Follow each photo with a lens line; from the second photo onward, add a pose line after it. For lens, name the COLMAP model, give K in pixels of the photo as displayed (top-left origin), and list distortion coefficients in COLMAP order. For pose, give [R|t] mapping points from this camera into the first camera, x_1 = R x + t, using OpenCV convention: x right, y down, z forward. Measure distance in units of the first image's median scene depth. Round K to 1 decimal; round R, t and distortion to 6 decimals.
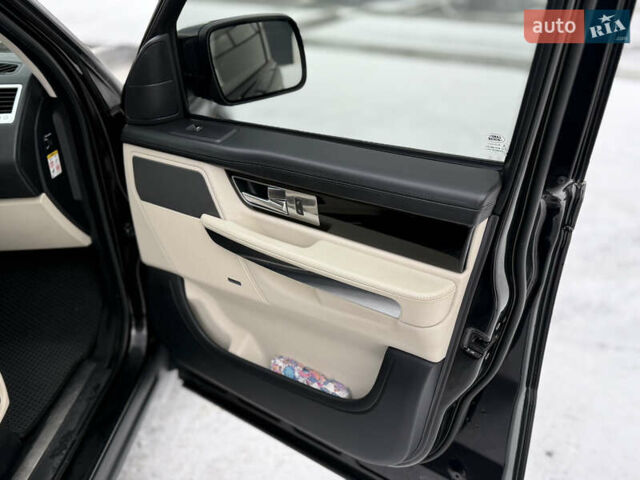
lens RADIAL K [[595.8, 0, 320.0], [0, 595.8, 240.0], [0, 0, 1]] dist [0.214490, -0.485984]
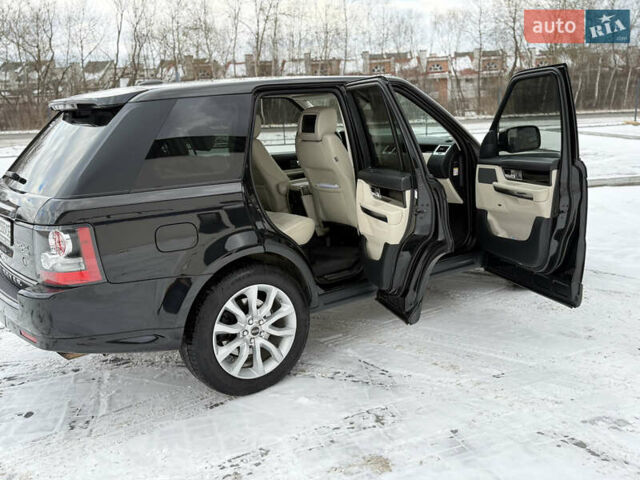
lens RADIAL K [[595.8, 0, 320.0], [0, 595.8, 240.0], [0, 0, 1]] dist [0.214490, -0.485984]
pose [[0.775427, 0.111569, -0.621503, 1.071793], [-0.251315, 0.957481, -0.141675, 0.896221], [0.579271, 0.266051, 0.770495, -1.842367]]
